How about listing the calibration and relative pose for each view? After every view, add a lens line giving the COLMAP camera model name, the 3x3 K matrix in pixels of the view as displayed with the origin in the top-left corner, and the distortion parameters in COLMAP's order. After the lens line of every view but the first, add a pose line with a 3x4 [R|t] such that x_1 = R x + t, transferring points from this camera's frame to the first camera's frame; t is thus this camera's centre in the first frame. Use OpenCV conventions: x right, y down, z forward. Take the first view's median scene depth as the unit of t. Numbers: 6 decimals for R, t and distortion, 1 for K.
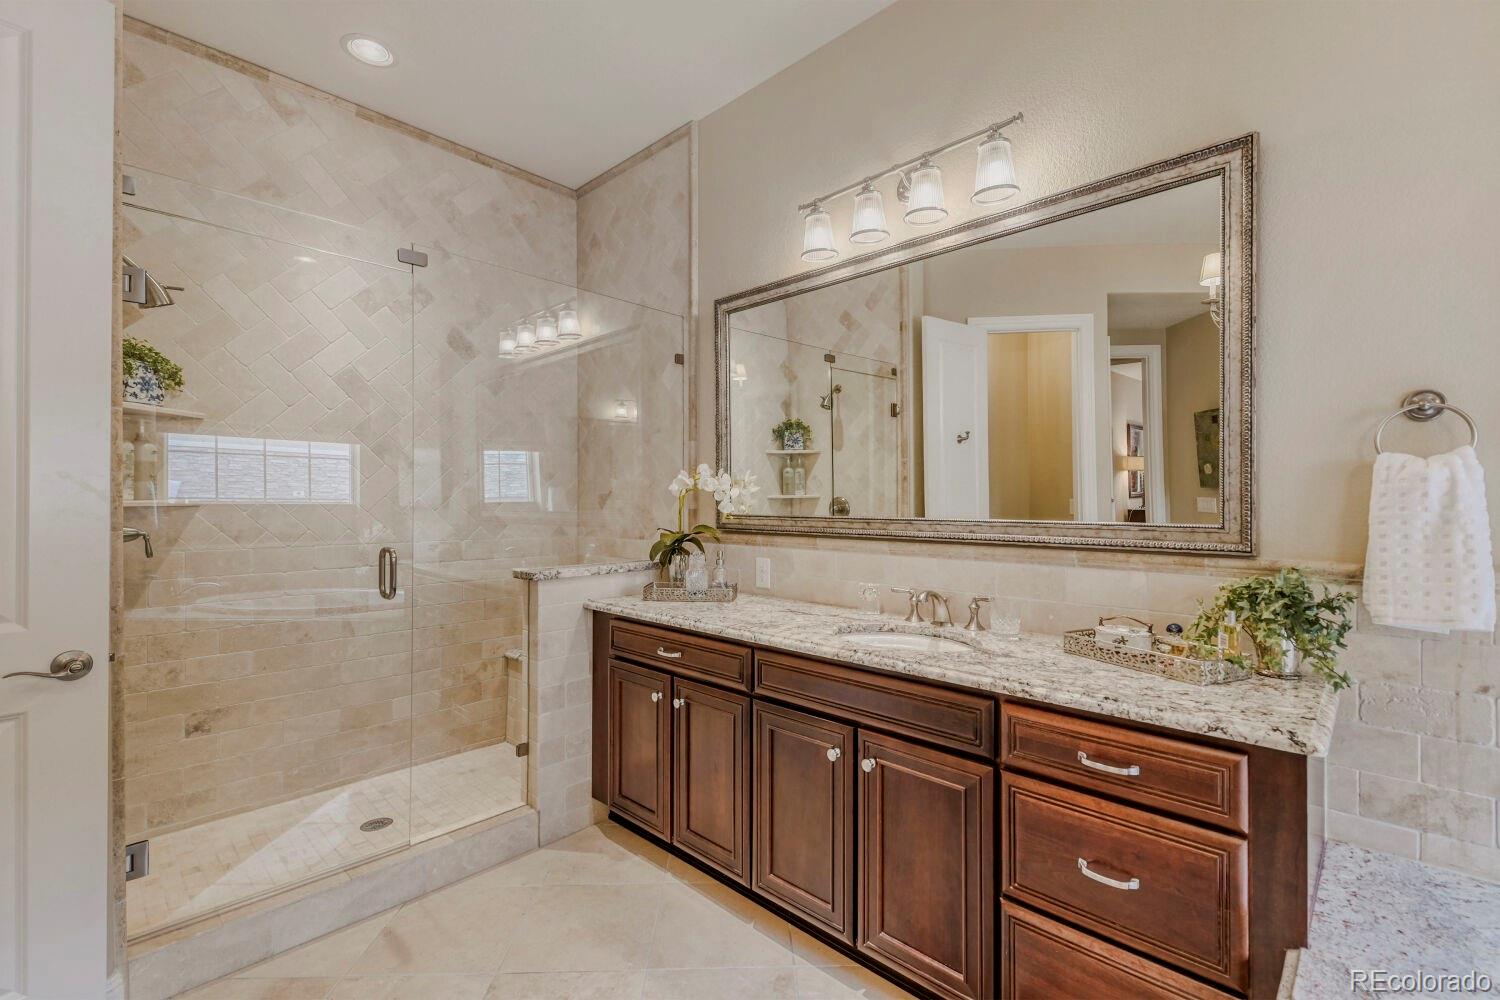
lens RADIAL K [[657.9, 0, 756.0], [0, 657.9, 504.5], [0, 0, 1]] dist [0.003800, -0.000425]
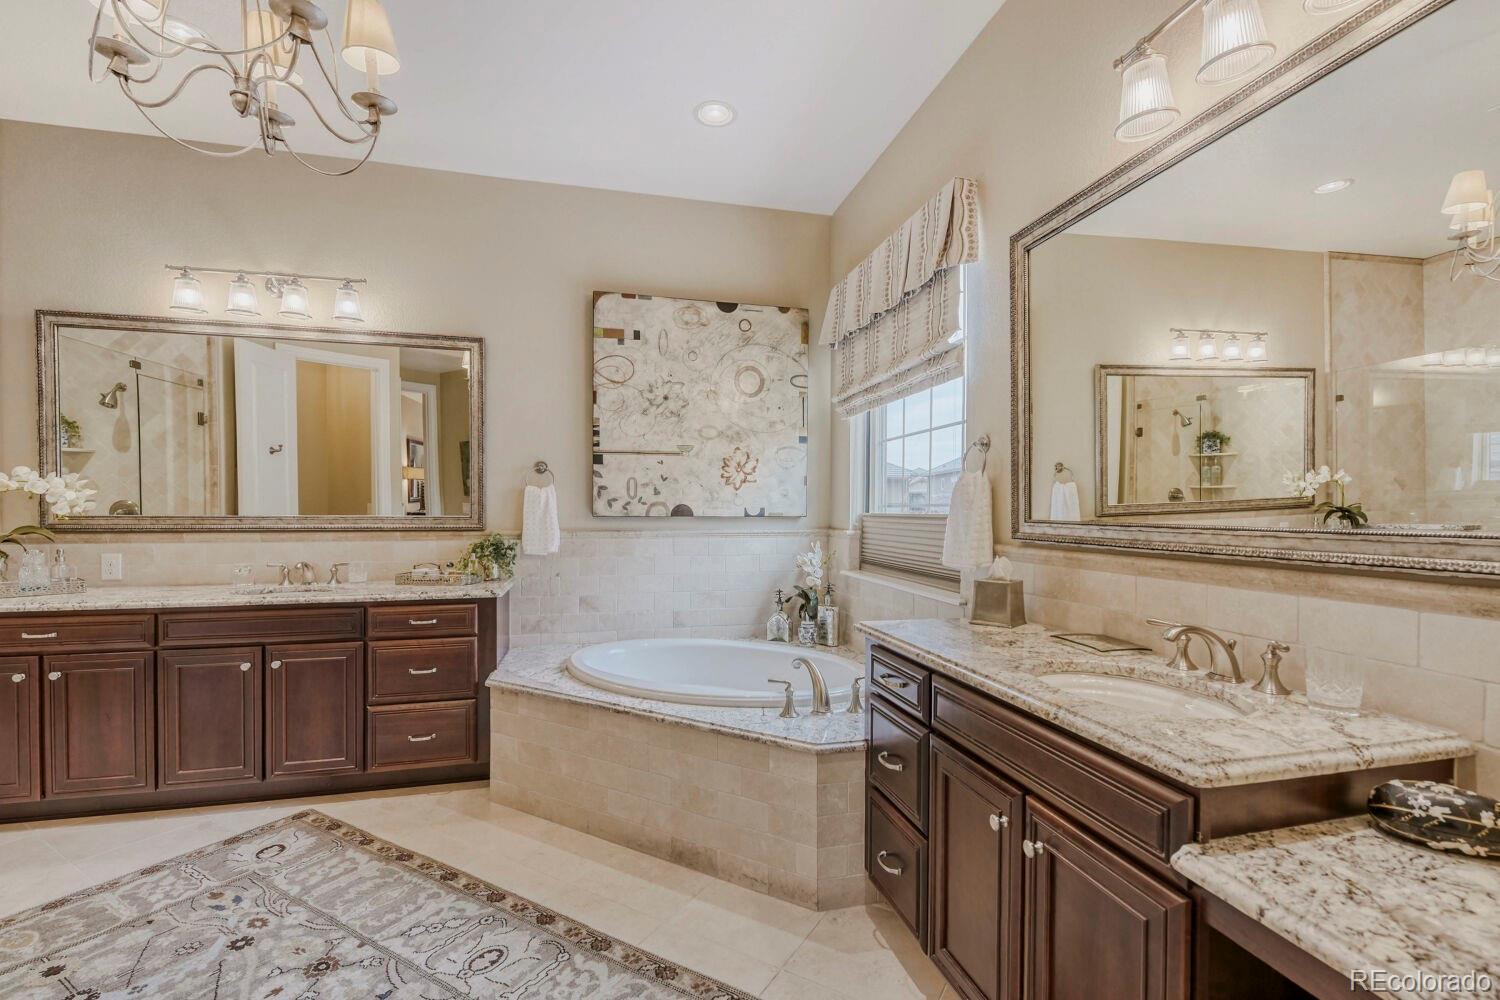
lens RADIAL K [[649.0, 0, 753.1], [0, 649.0, 509.4], [0, 0, 1]] dist [0.026970, -0.019352]
pose [[0.533341, -0.001776, 0.845898, -0.490426], [0.001089, 0.999998, 0.001413, 0.006403], [-0.845899, 0.000167, 0.533343, -0.746658]]
